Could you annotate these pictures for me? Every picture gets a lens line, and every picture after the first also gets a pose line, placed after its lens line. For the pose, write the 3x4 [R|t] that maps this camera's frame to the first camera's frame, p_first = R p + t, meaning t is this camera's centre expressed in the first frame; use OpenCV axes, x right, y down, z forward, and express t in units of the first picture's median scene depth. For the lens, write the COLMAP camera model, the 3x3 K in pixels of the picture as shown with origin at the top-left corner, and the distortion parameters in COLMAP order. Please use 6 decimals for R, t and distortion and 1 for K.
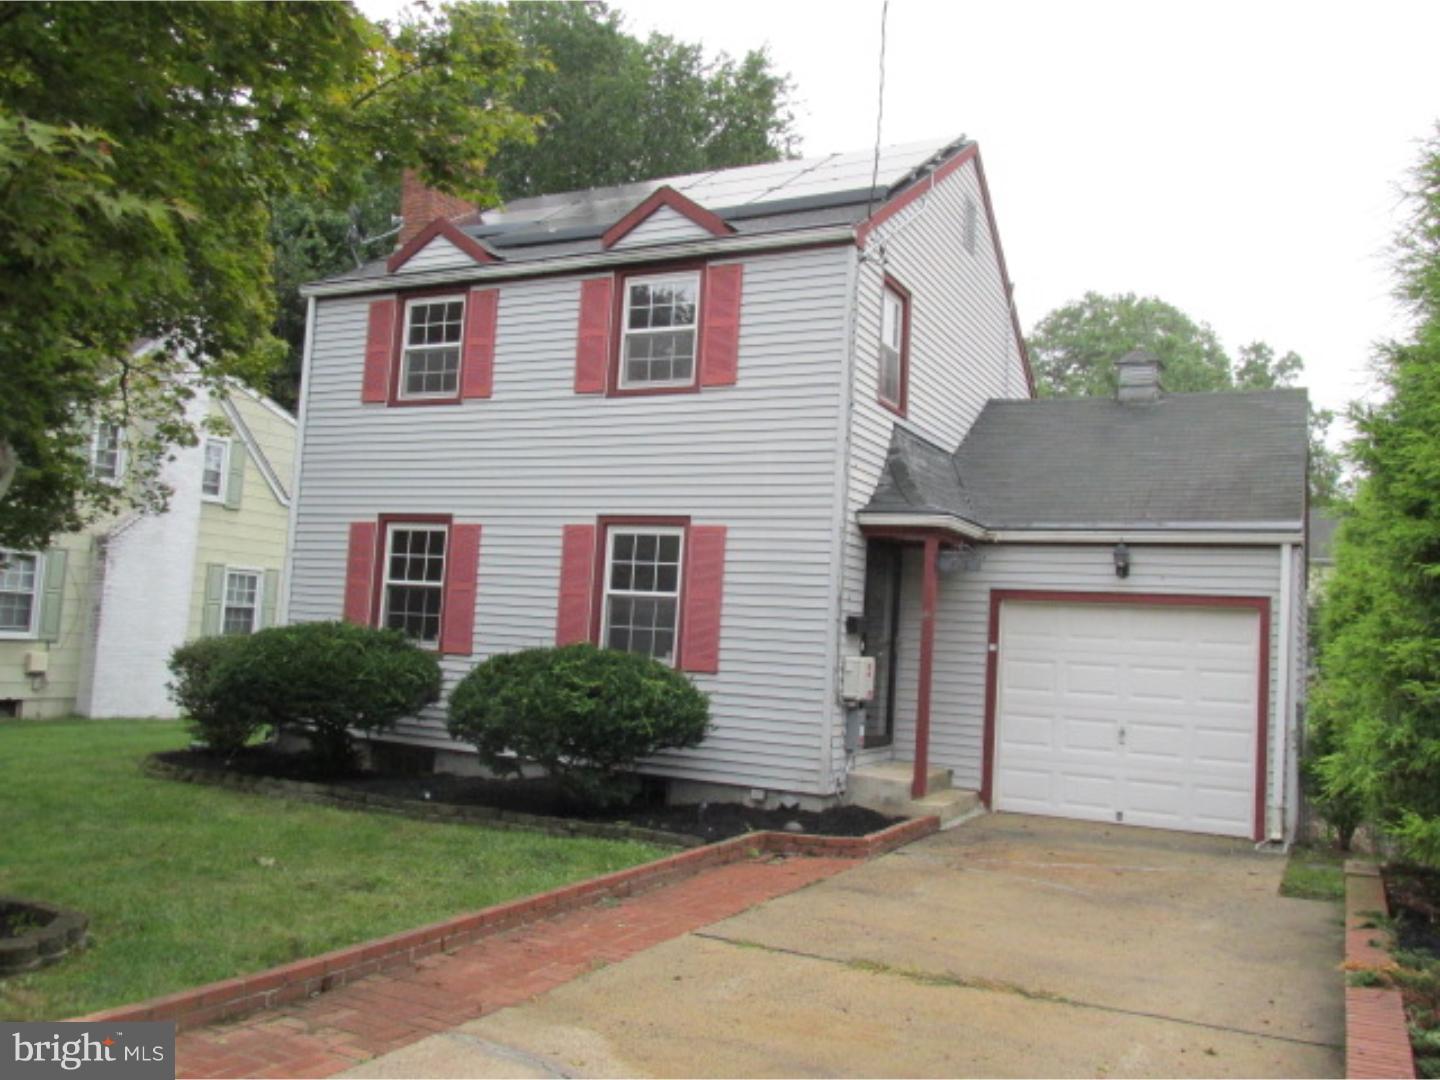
lens RADIAL K [[1206.5, 0, 720.0], [0, 1206.5, 540.0], [0, 0, 1]] dist [-0.006468, -0.011961]
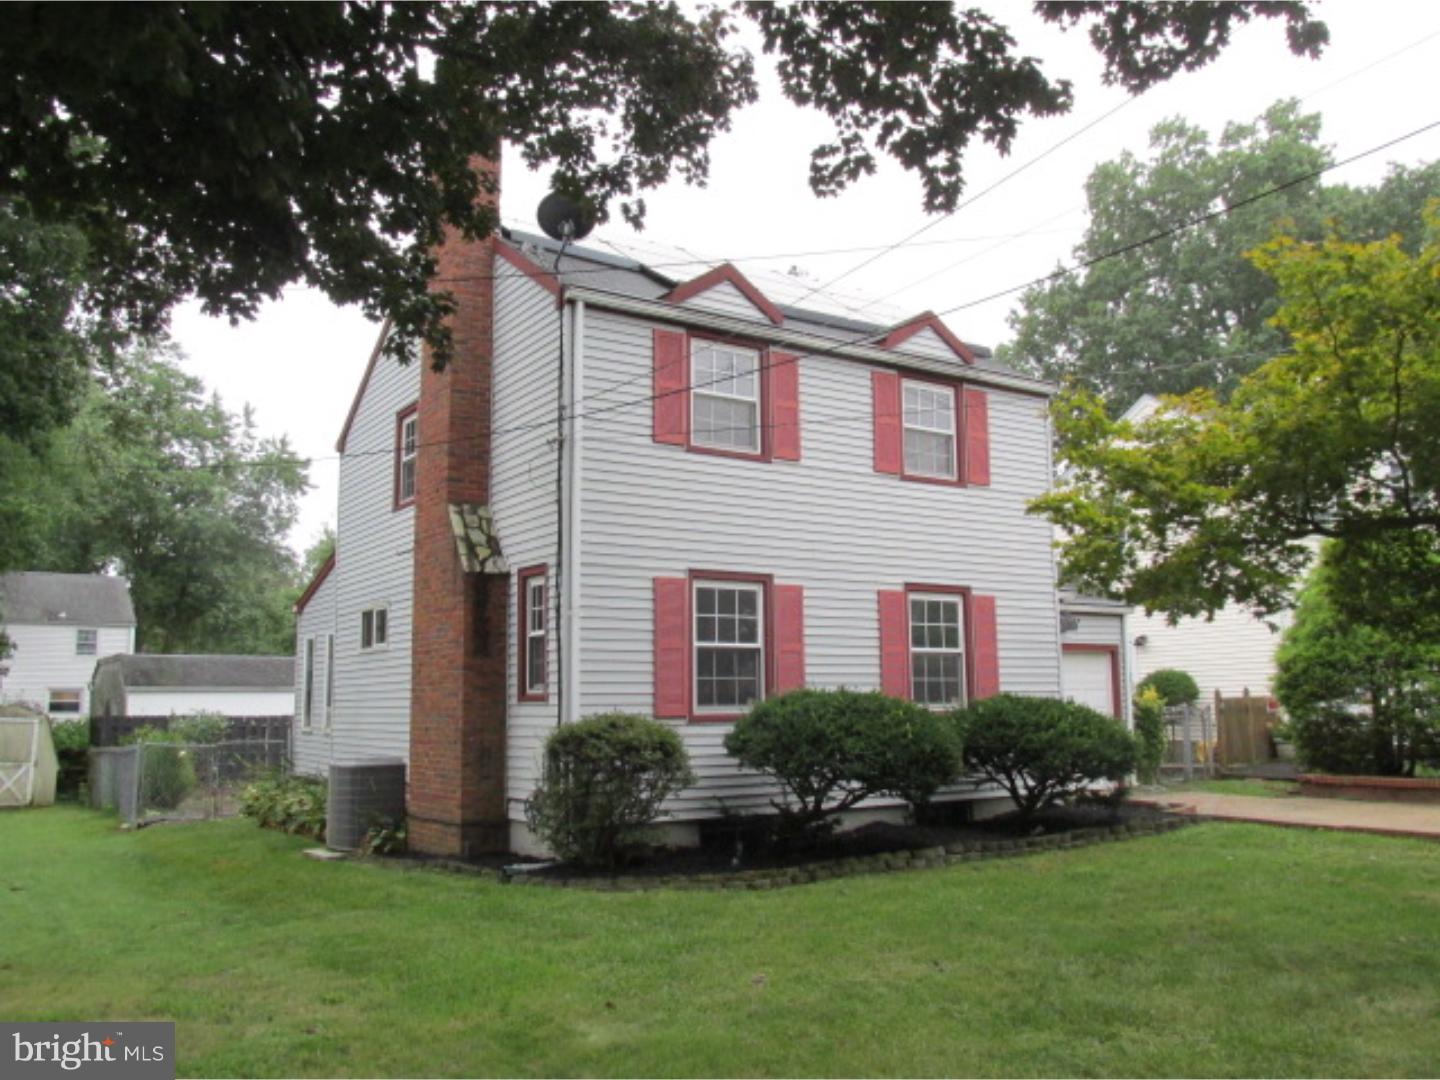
lens RADIAL K [[1148.6, 0, 720.0], [0, 1148.6, 540.0], [0, 0, 1]] dist [0.010417, 0.002283]
pose [[0.487424, 0.046493, 0.871927, -1.116372], [-0.044215, 0.998615, -0.028531, -0.021902], [-0.872045, -0.024645, 0.488804, 0.603917]]
